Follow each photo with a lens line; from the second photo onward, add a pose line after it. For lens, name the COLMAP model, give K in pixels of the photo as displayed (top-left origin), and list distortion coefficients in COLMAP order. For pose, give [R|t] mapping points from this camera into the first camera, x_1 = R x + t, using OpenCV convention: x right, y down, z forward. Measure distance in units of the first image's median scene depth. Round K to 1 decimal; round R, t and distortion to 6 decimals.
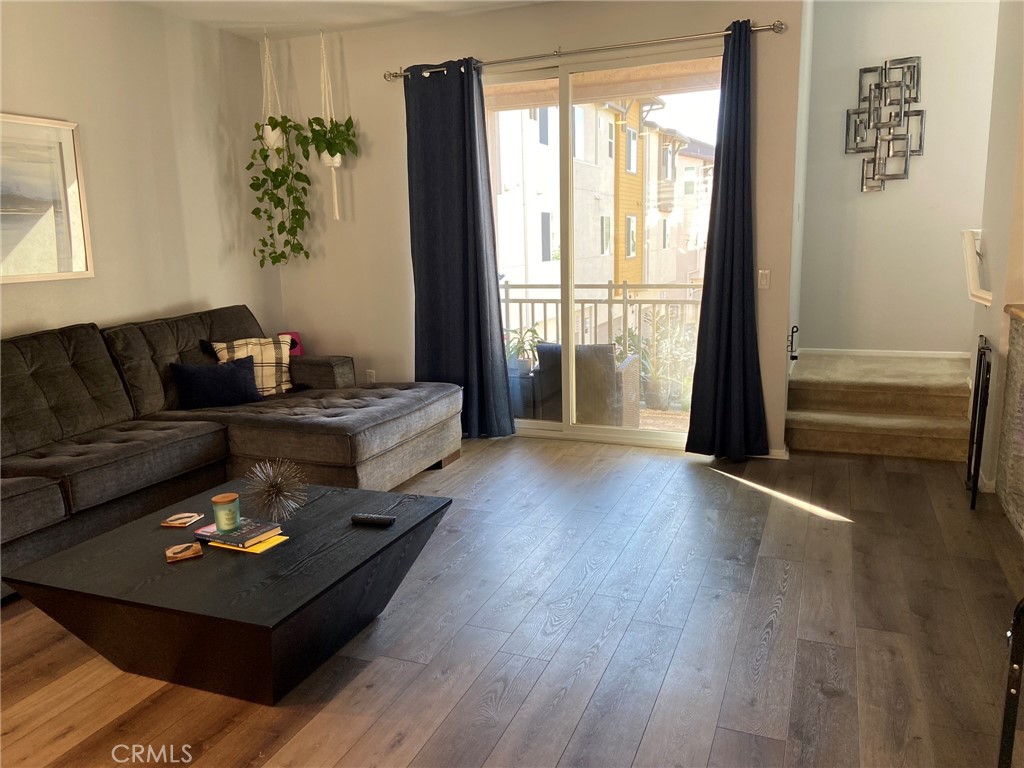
lens RADIAL K [[771.5, 0, 515.8], [0, 771.5, 377.2], [0, 0, 1]] dist [0.134766, -0.162273]
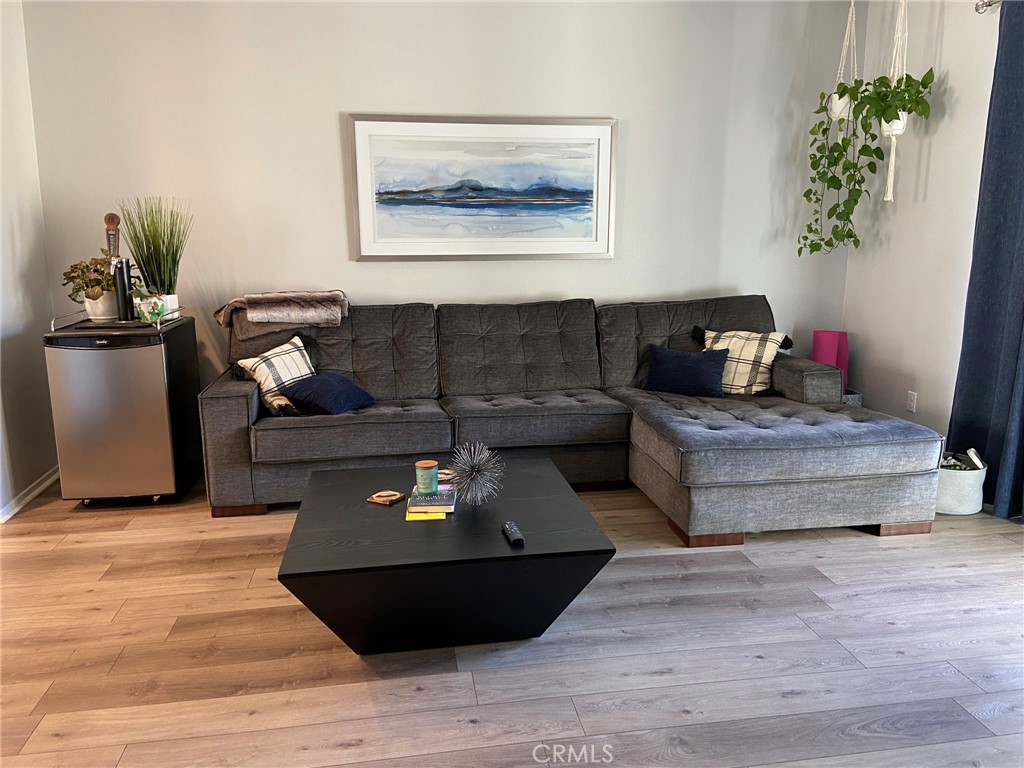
lens RADIAL K [[771.5, 0, 515.8], [0, 771.5, 377.2], [0, 0, 1]] dist [0.134766, -0.162273]
pose [[0.525138, 0.185442, -0.830567, 0.310502], [-0.162392, 0.979872, 0.116103, -0.060790], [0.835379, 0.073907, 0.544683, 0.269495]]
